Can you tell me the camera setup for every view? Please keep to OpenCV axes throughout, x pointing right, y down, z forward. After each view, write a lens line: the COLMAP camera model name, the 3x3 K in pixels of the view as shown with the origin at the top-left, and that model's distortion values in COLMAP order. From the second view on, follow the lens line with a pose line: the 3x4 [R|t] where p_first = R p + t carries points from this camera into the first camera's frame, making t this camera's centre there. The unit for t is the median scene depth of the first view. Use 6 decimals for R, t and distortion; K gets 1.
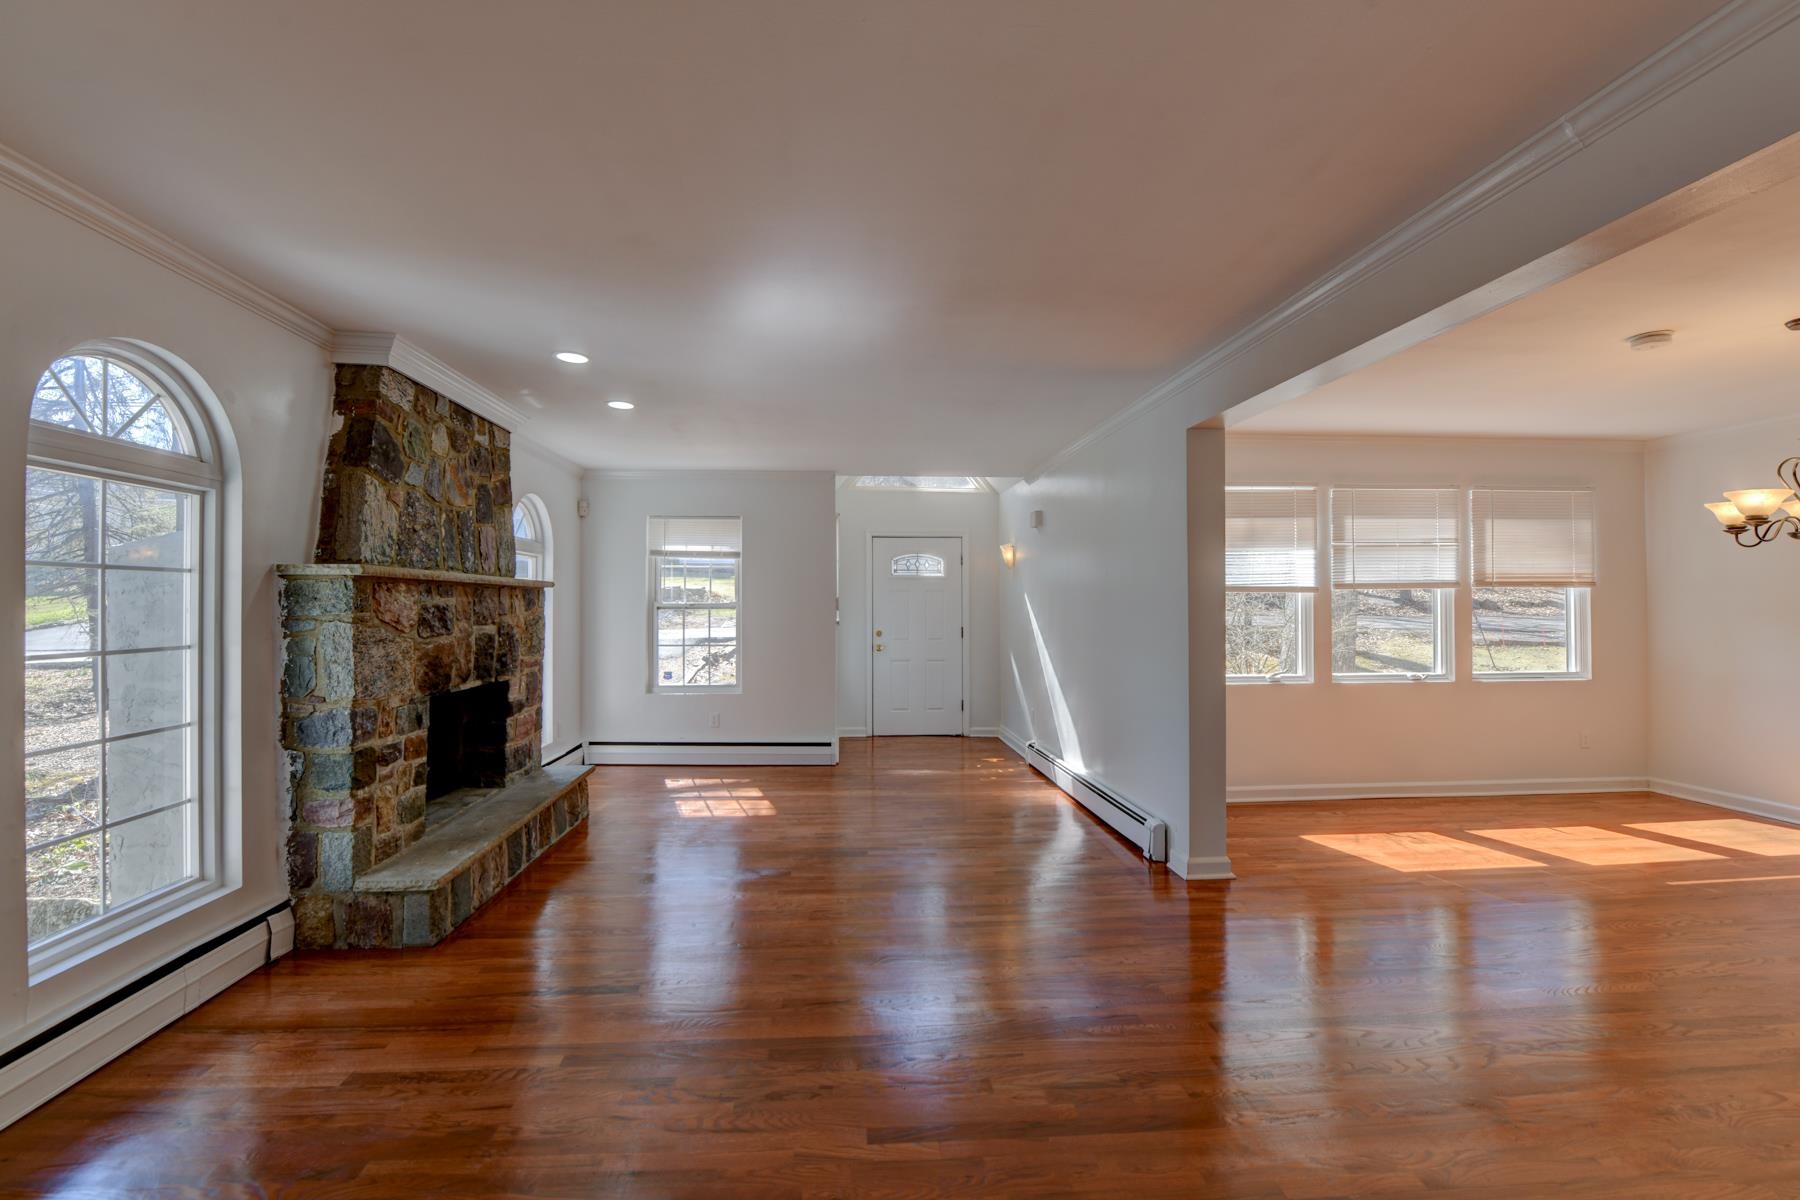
lens RADIAL K [[738.0, 0, 895.6], [0, 738.0, 600.9], [0, 0, 1]] dist [-0.014847, -0.002557]
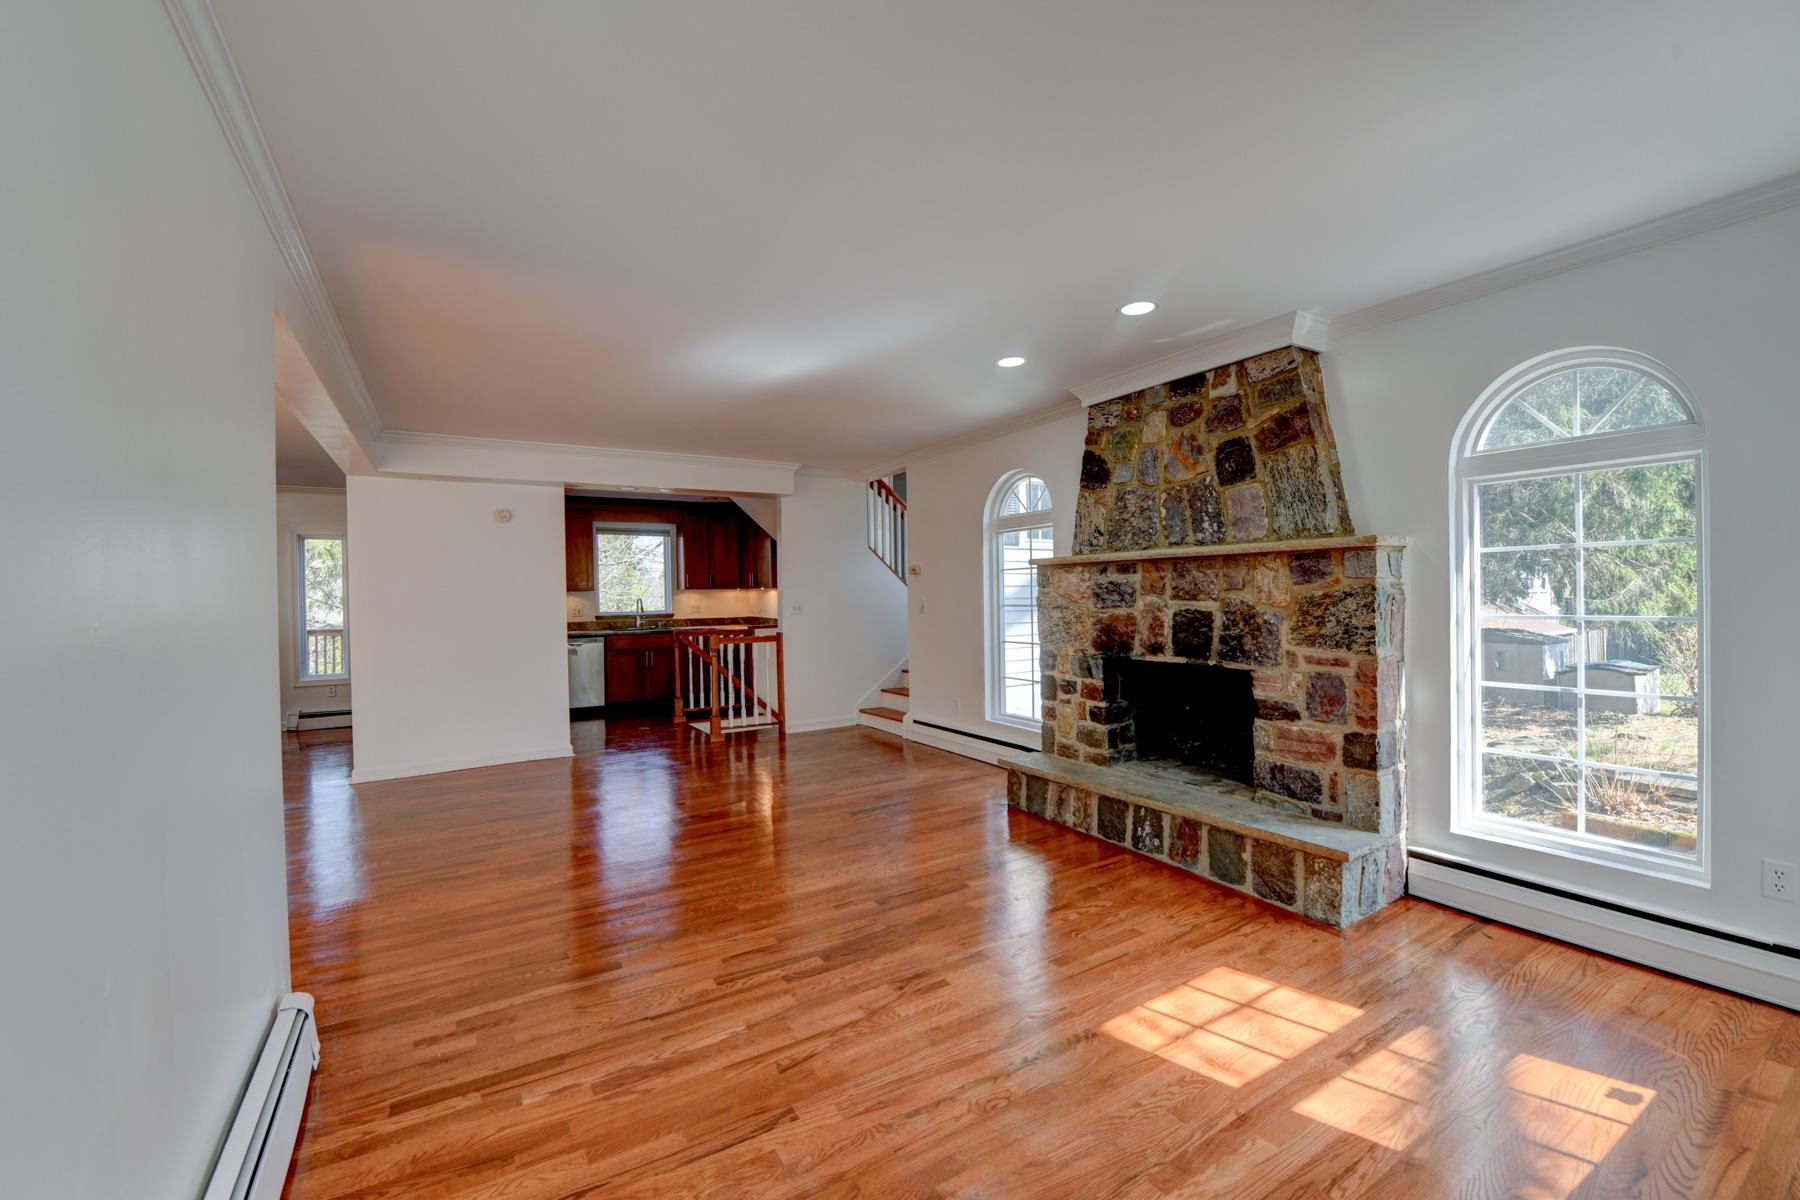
lens RADIAL K [[738.0, 0, 901.1], [0, 738.0, 603.0], [0, 0, 1]] dist [-0.014847, -0.002557]
pose [[-0.896657, 0.023434, -0.442105, 0.221931], [0.022326, 0.999721, 0.007710, 0.024795], [0.442162, -0.002957, -0.896930, 2.009125]]
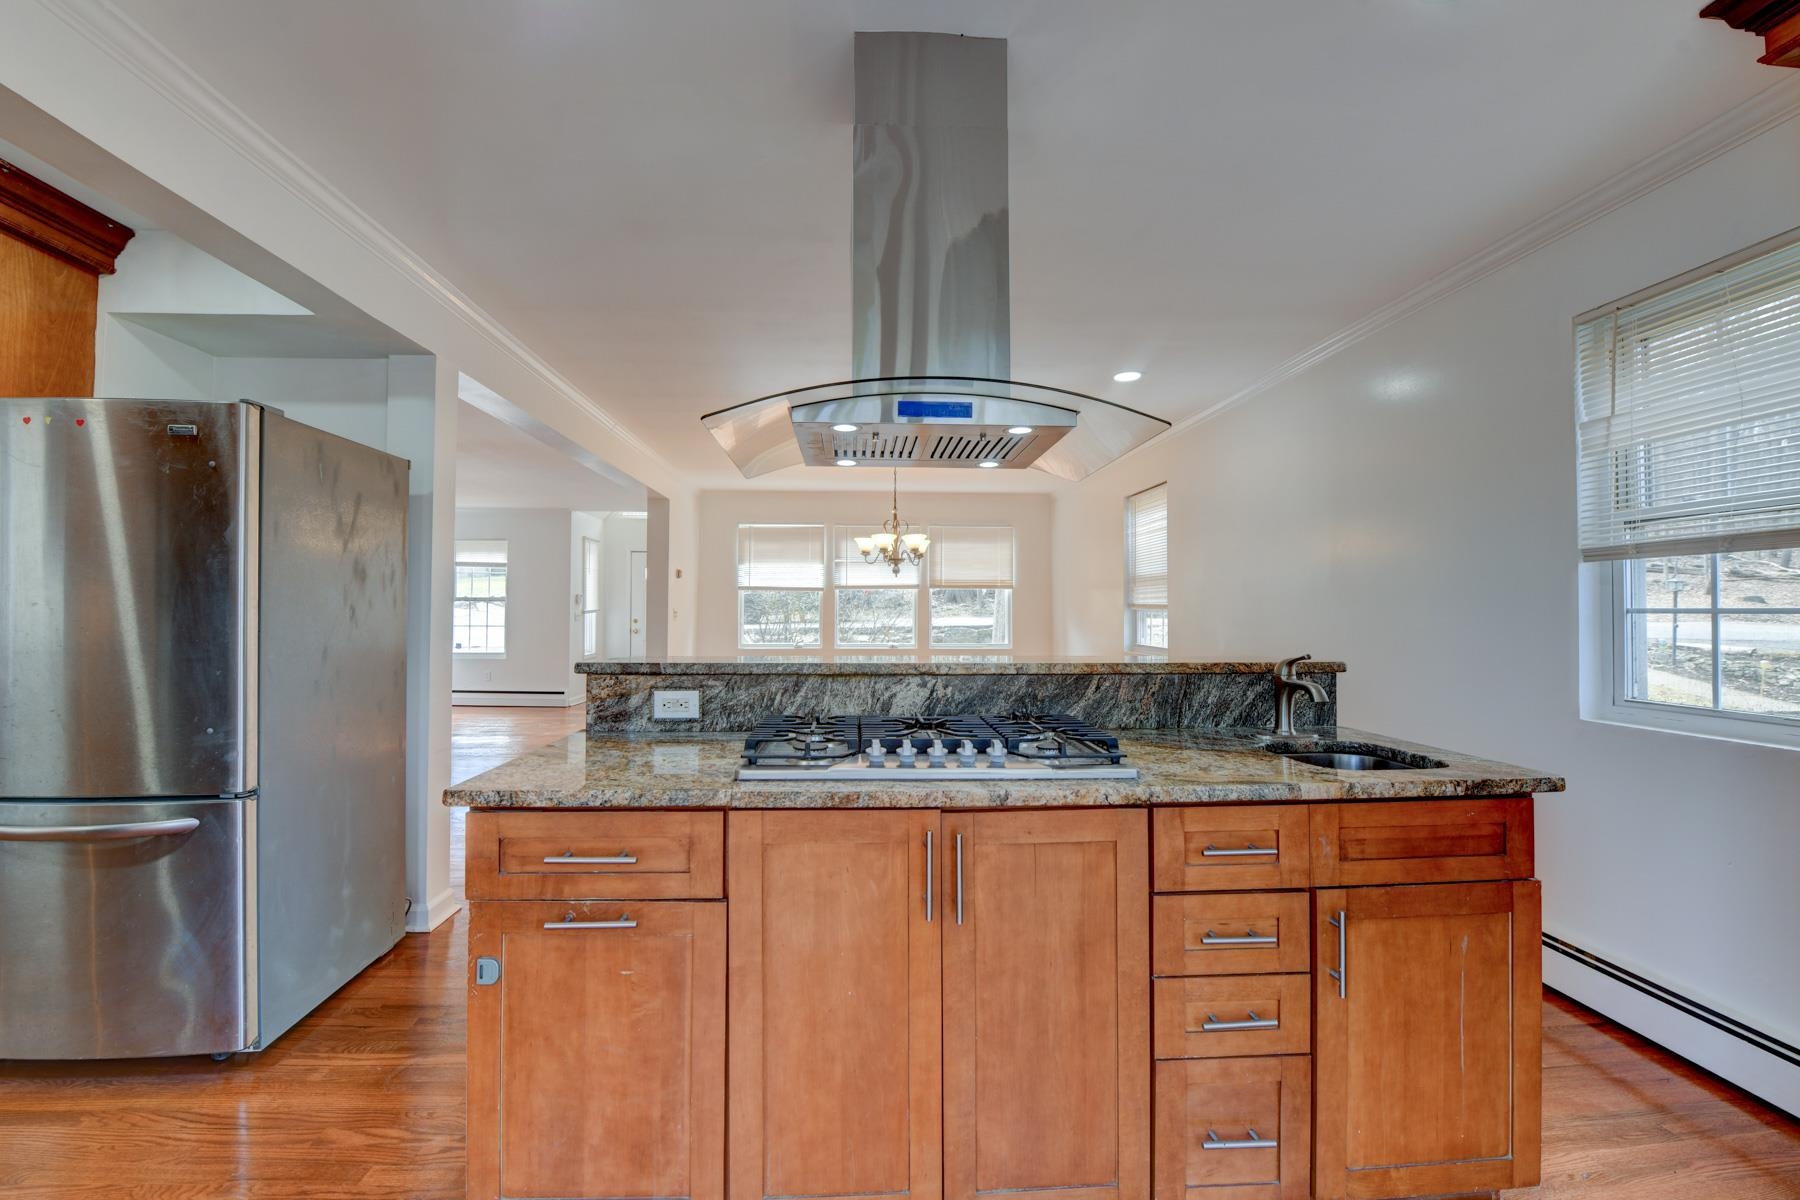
lens RADIAL K [[738.0, 0, 898.3], [0, 738.0, 600.6], [0, 0, 1]] dist [-0.014847, -0.002557]
pose [[0.999513, 0.005626, -0.030706, 0.617611], [-0.005824, 0.999963, -0.006370, 0.013996], [0.030669, 0.006546, 0.999508, -0.446351]]
